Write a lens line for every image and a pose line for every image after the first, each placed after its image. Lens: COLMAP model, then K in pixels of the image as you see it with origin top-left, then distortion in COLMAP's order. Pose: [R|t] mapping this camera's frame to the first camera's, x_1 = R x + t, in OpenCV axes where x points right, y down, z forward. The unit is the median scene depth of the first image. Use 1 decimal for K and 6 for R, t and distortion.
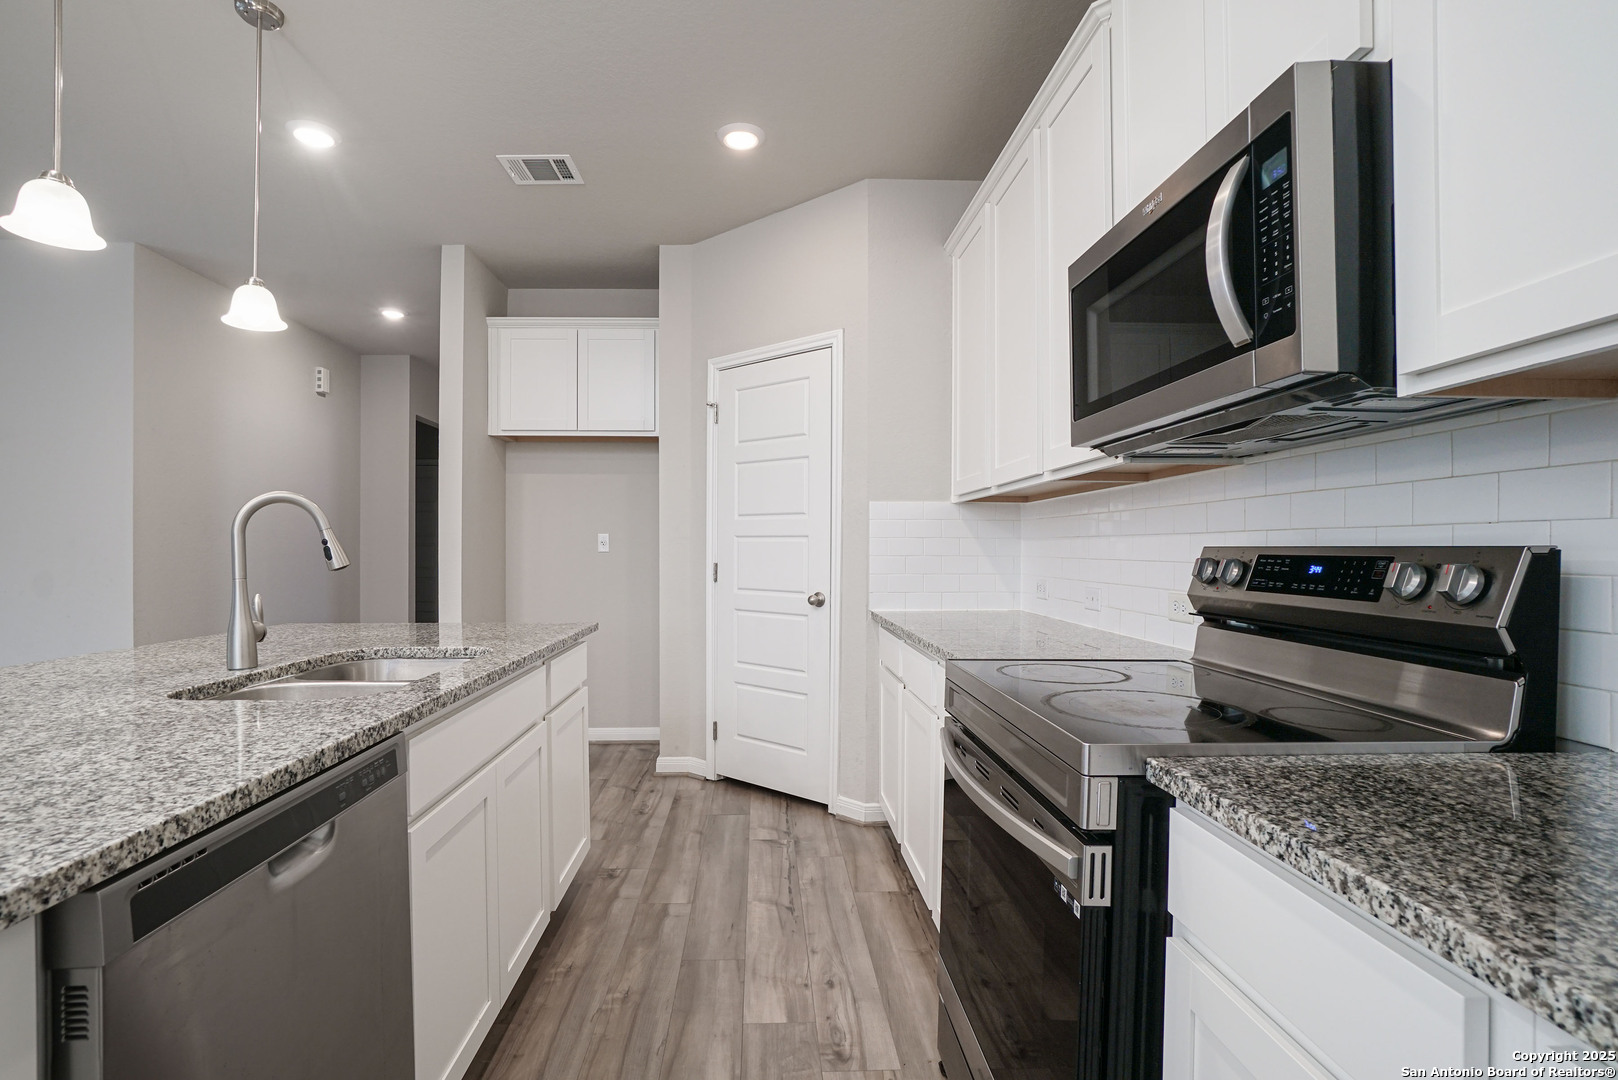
lens RADIAL K [[778.9, 0, 778.1], [0, 778.9, 560.9], [0, 0, 1]] dist [-0.046440, 0.000326]
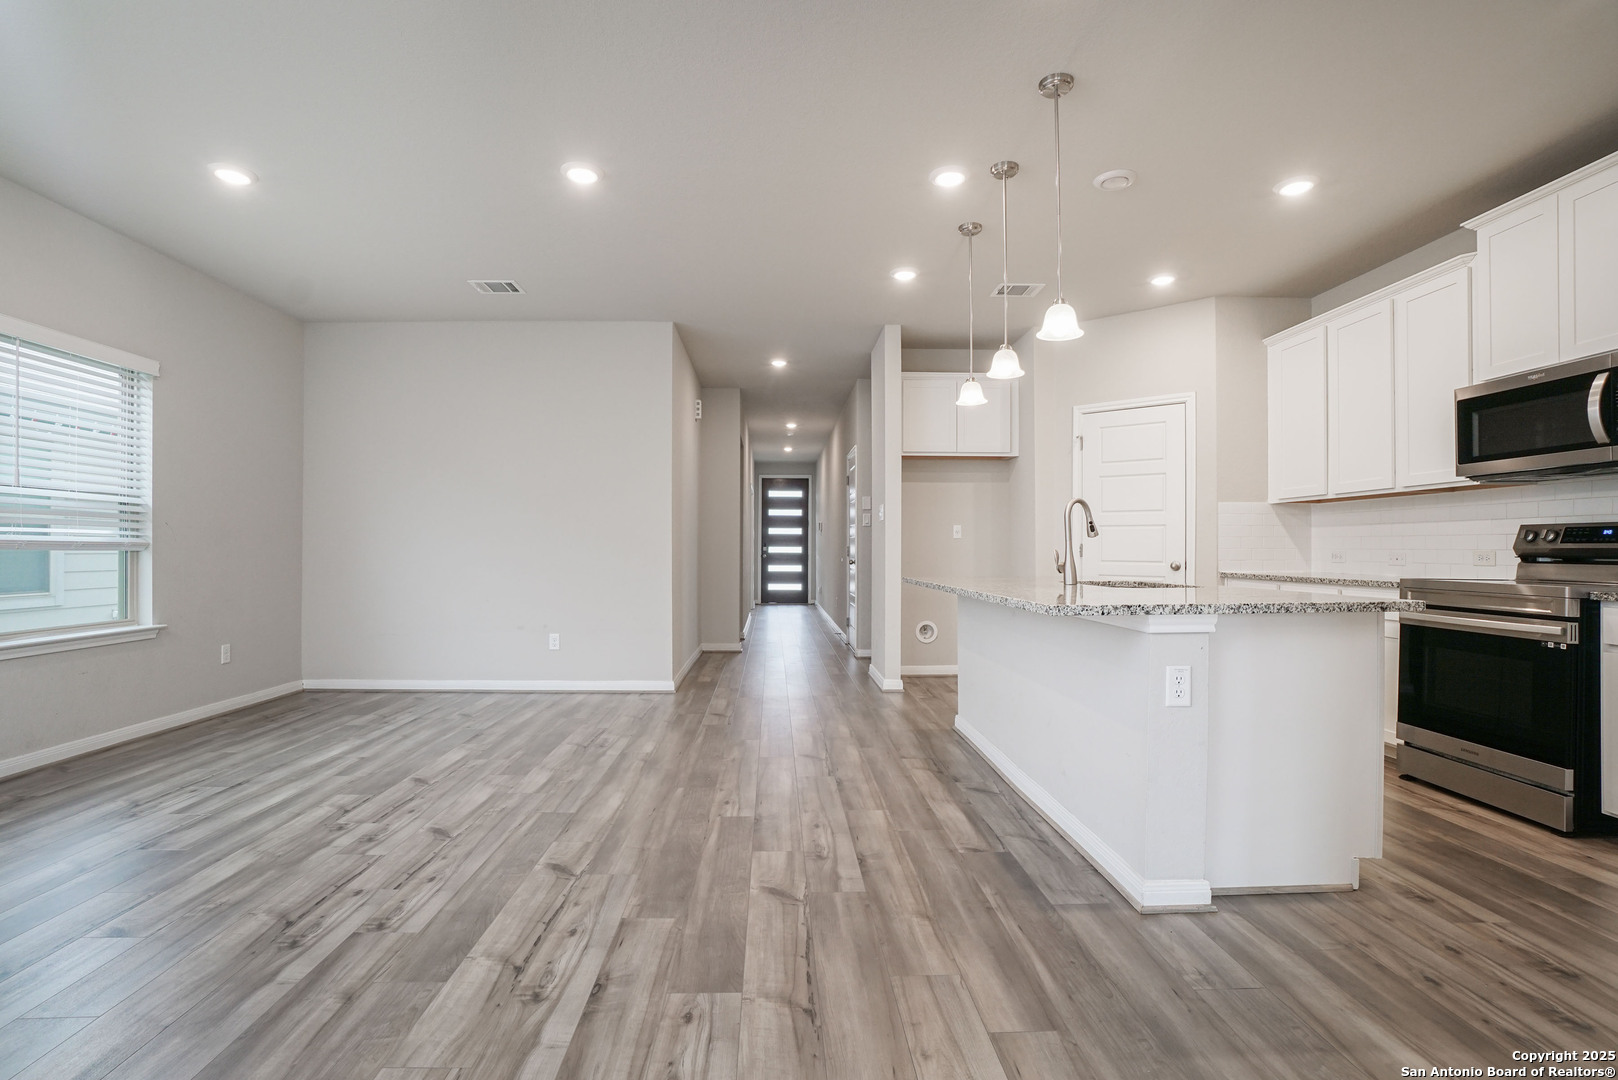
lens RADIAL K [[759.0, 0, 800.8], [0, 759.0, 544.1], [0, 0, 1]] dist [-0.057401, 0.023481]
pose [[0.999894, -0.001773, -0.014460, -1.397586], [0.001490, 0.999807, -0.019587, 0.071273], [0.014492, 0.019563, 0.999704, -1.030956]]
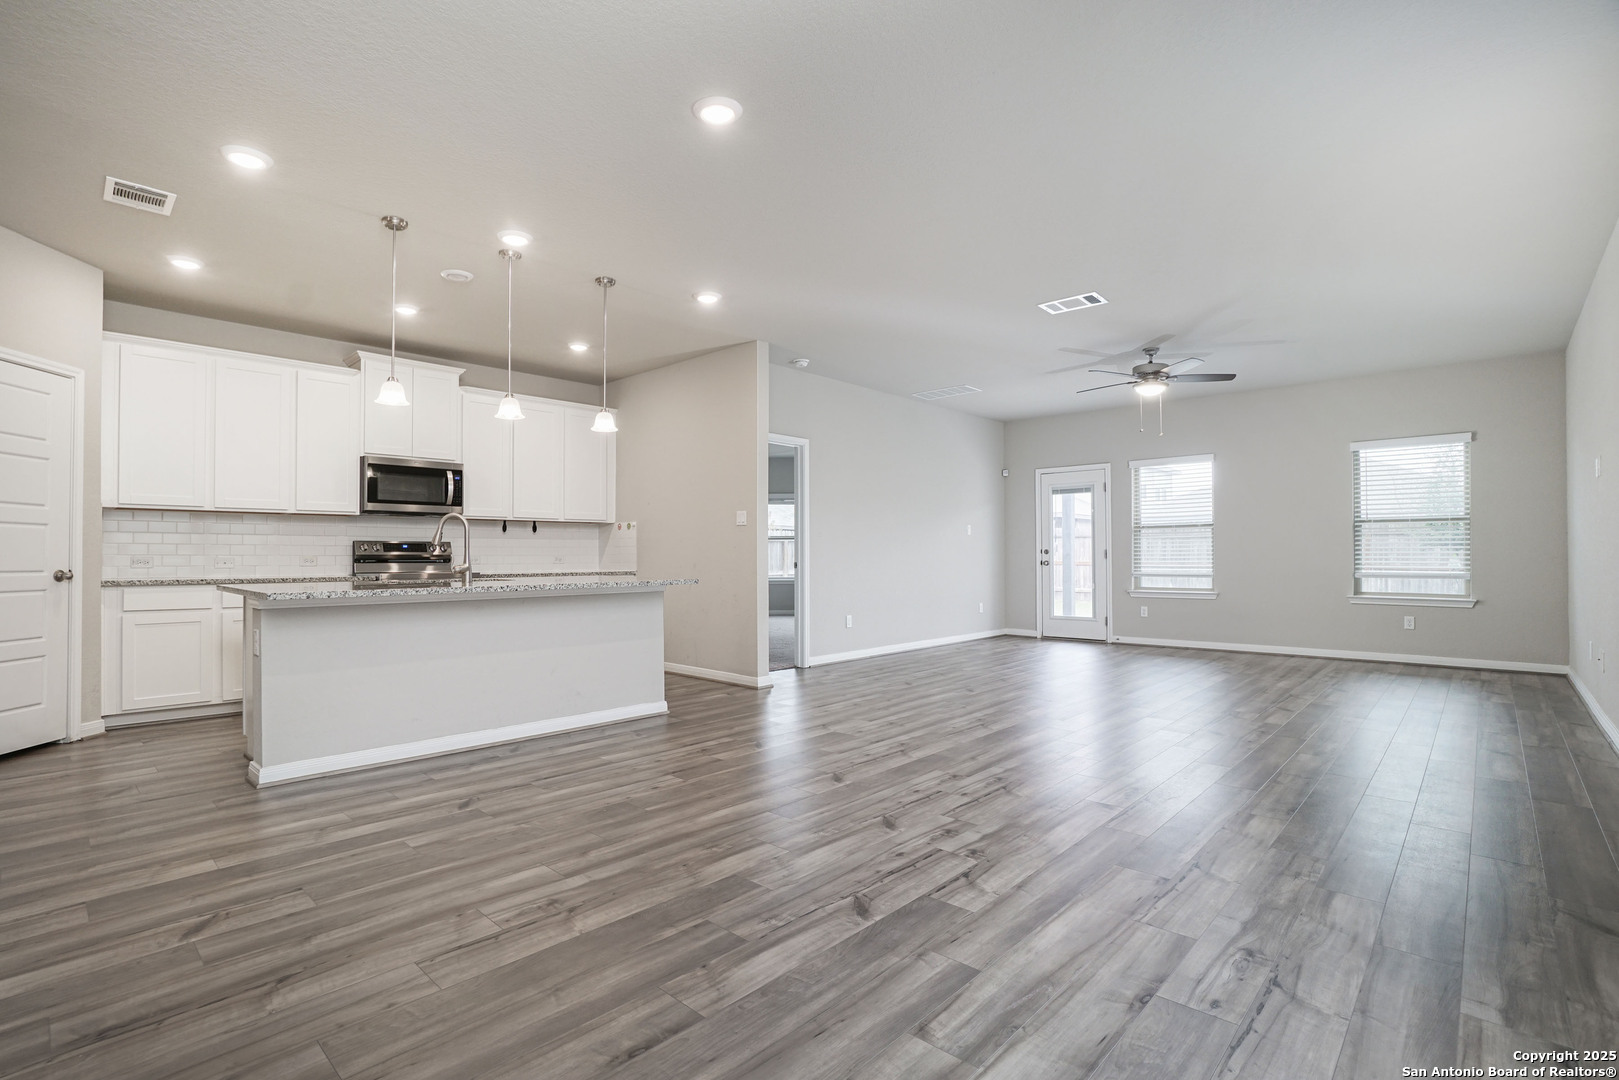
lens RADIAL K [[779.4, 0, 778.5], [0, 779.4, 560.9], [0, 0, 1]] dist [-0.046440, 0.000326]
pose [[-0.680410, -0.005180, 0.732813, -3.355468], [0.011119, 0.999787, 0.017391, 0.035594], [-0.732747, 0.019981, -0.680207, 2.009090]]
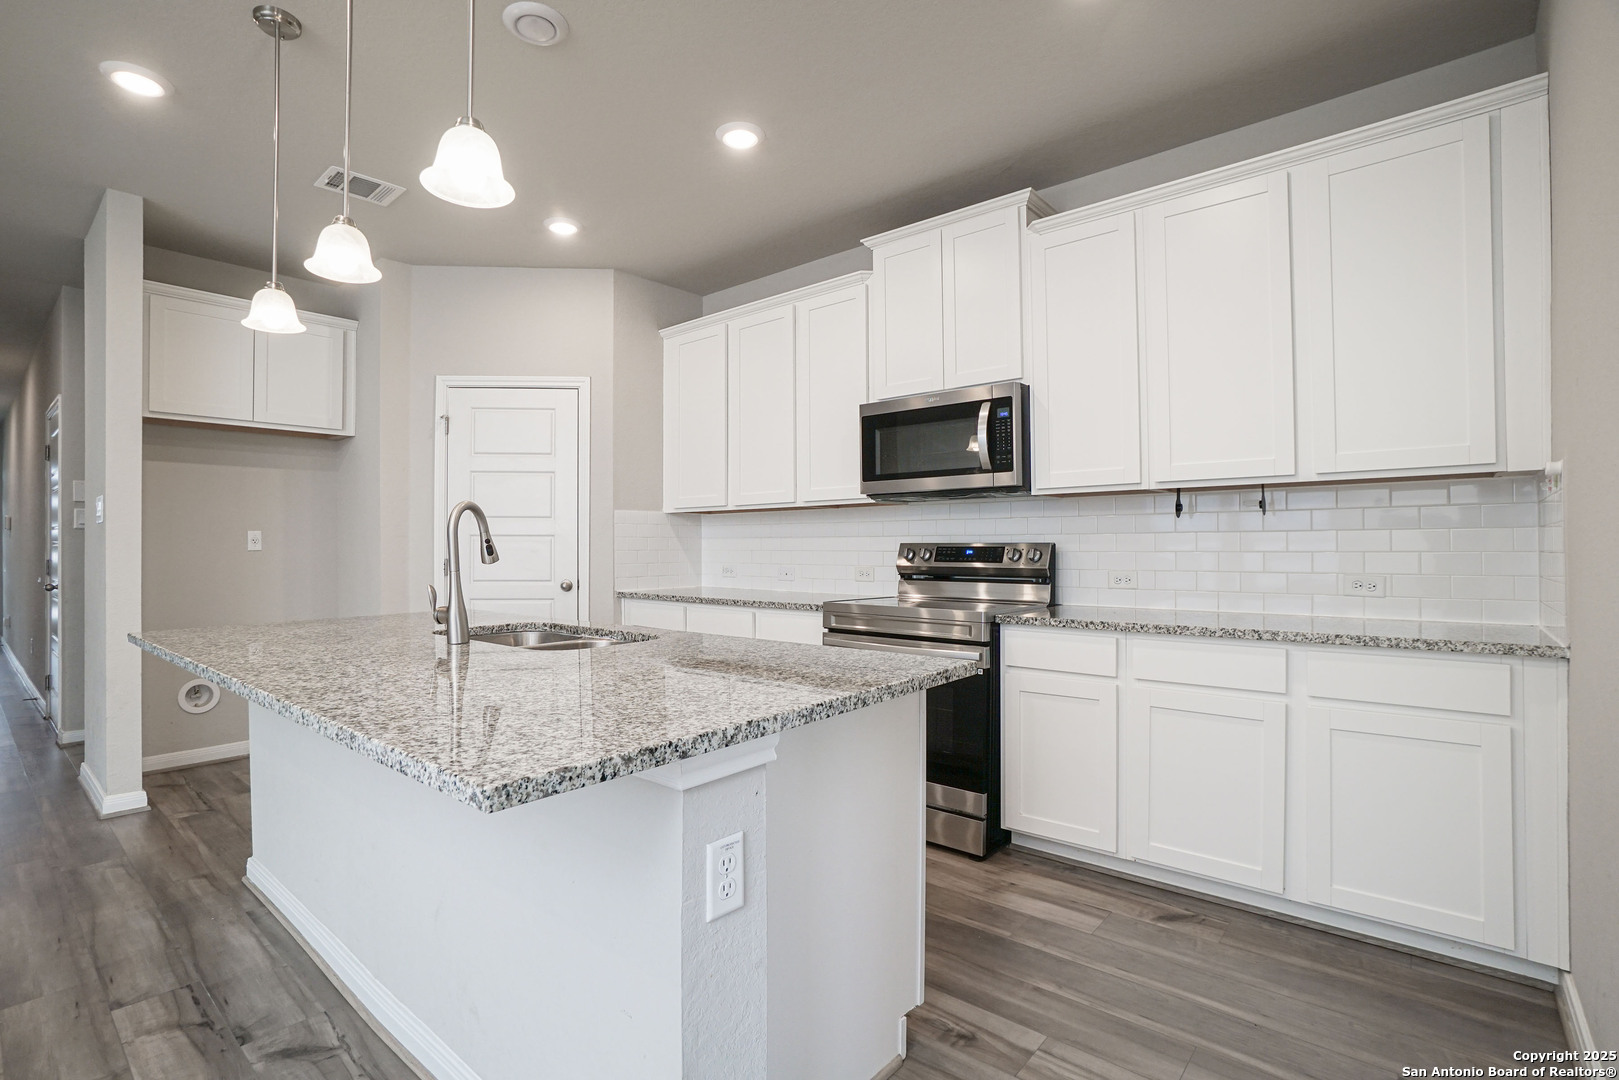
lens RADIAL K [[759.4, 0, 801.3], [0, 759.4, 544.1], [0, 0, 1]] dist [-0.057401, 0.023481]
pose [[0.686165, -0.004300, 0.727433, -1.214253], [0.016281, 0.999823, -0.009448, -0.000299], [-0.727264, 0.018326, 0.686113, -0.258746]]
